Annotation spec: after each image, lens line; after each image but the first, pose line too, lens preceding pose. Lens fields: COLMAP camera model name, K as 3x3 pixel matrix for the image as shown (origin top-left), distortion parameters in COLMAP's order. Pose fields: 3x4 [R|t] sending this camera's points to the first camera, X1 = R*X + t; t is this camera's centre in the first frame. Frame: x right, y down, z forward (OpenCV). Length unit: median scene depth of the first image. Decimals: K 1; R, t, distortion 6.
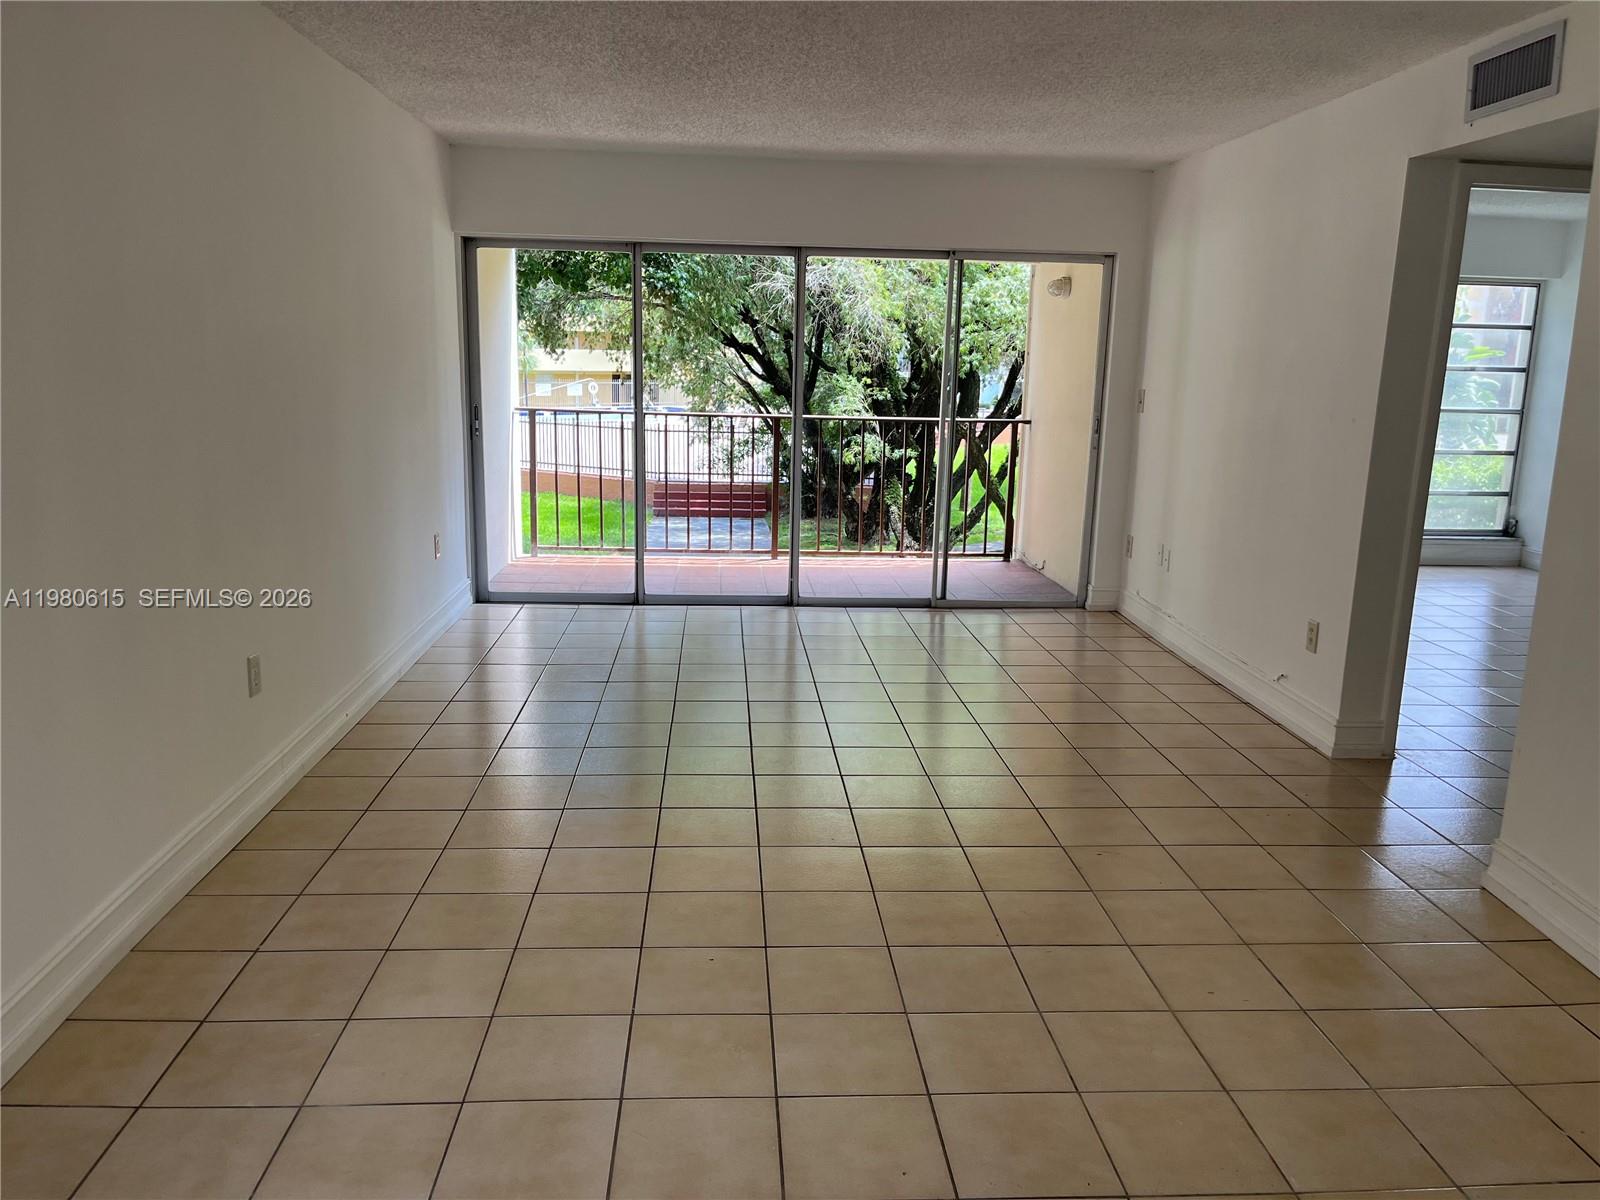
lens RADIAL K [[1197.6, 0, 801.2], [0, 1197.6, 612.2], [0, 0, 1]] dist [0.090700, -0.127159]
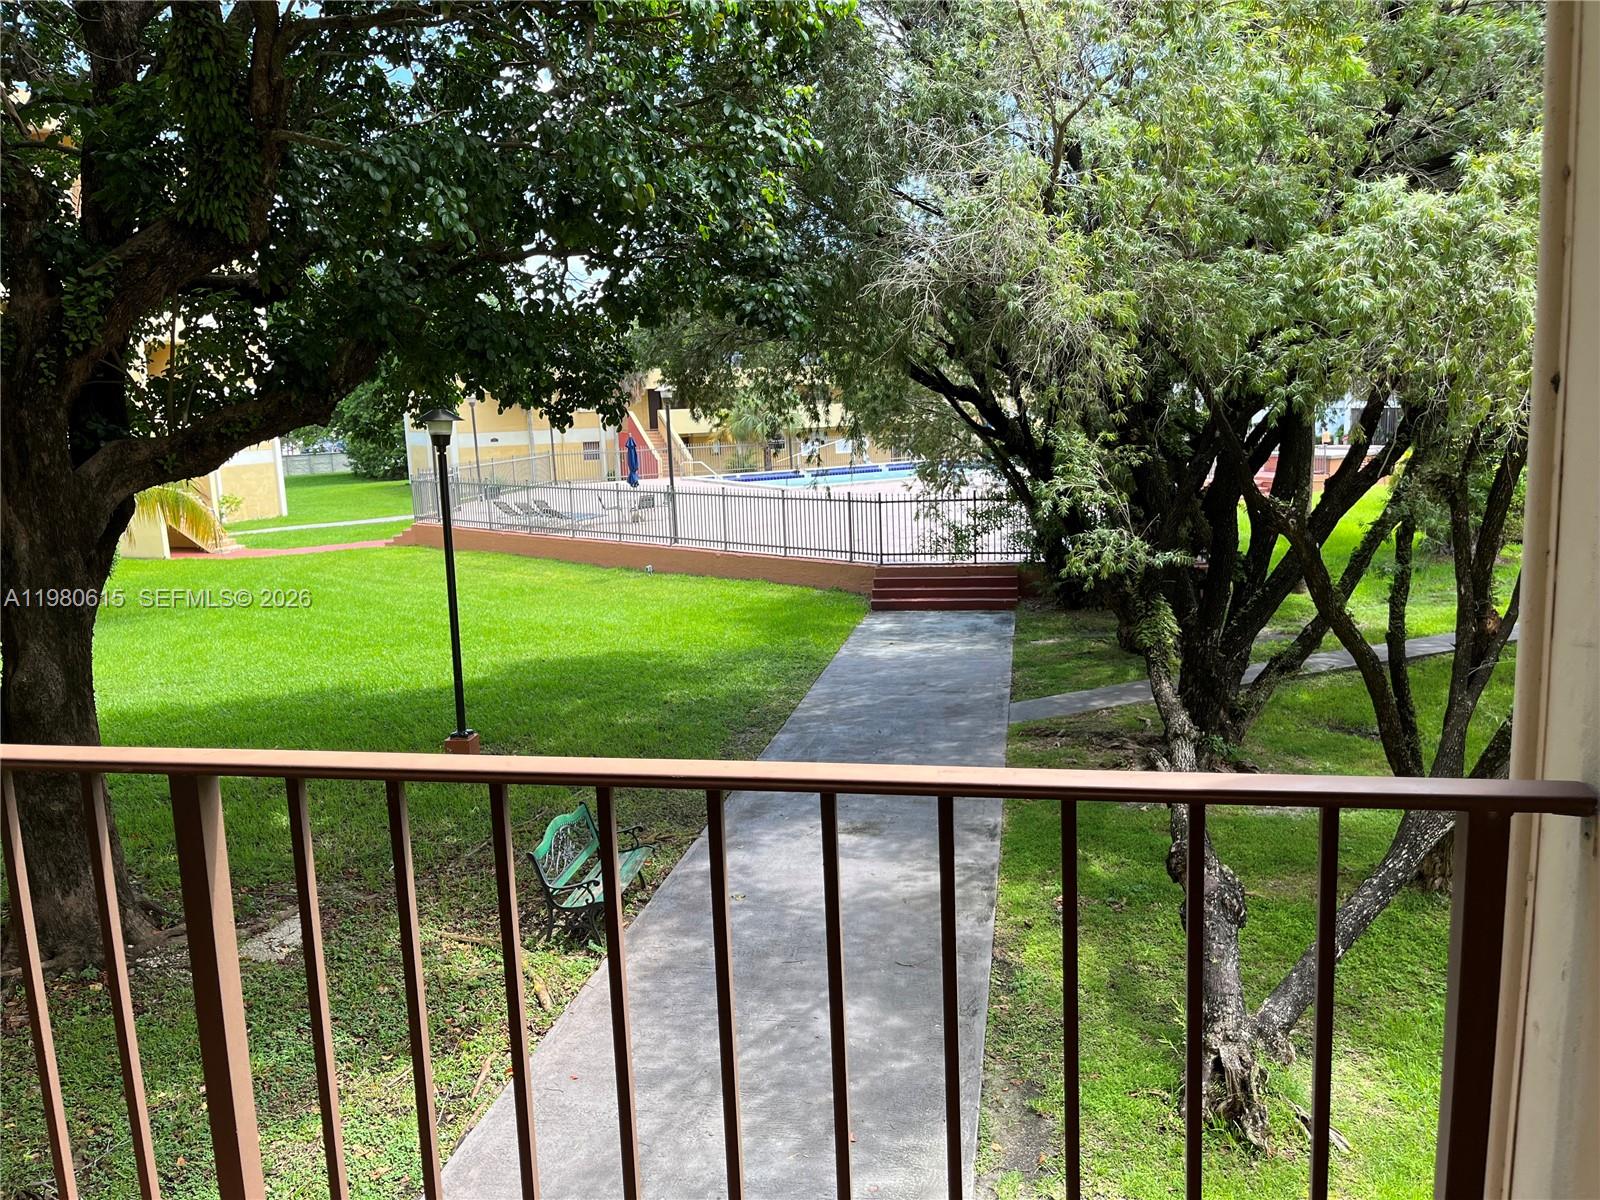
lens RADIAL K [[1181.3, 0, 800.0], [0, 1181.3, 600.0], [0, 0, 1]] dist [0.009506, 0.003262]
pose [[0.962835, -0.017518, -0.269520, 0.071477], [0.005825, 0.999009, -0.044124, -0.096230], [0.270026, 0.040914, 0.961983, 0.442323]]
